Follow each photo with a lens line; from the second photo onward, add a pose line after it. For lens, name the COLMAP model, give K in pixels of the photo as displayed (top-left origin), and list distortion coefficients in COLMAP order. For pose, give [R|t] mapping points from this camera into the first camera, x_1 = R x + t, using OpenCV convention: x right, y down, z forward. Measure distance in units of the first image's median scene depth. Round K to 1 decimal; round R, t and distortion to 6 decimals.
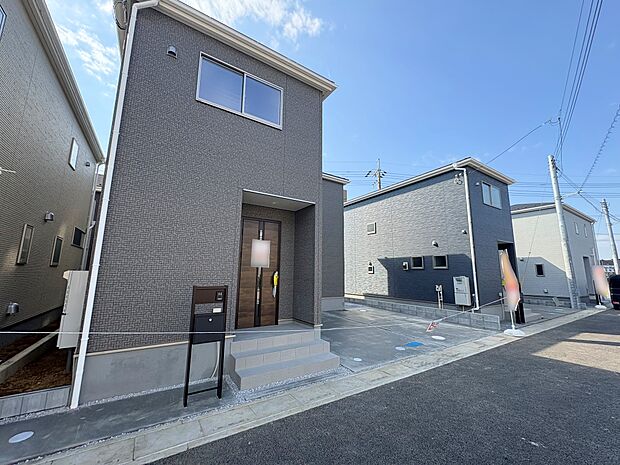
lens RADIAL K [[248.2, 0, 309.8], [0, 248.2, 233.2], [0, 0, 1]] dist [-0.000496, 0.000338]
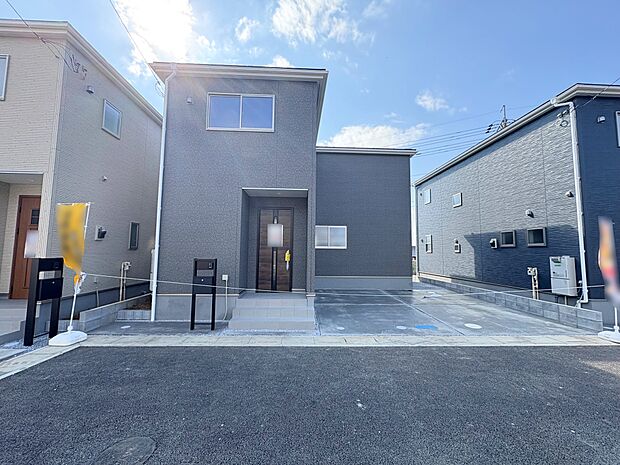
lens RADIAL K [[248.2, 0, 308.8], [0, 248.2, 233.0], [0, 0, 1]] dist [-0.000496, 0.000338]
pose [[0.863456, -0.039287, -0.502892, 0.549875], [0.078274, 0.995322, 0.056638, 0.011337], [0.498314, -0.088267, 0.862492, 0.011230]]
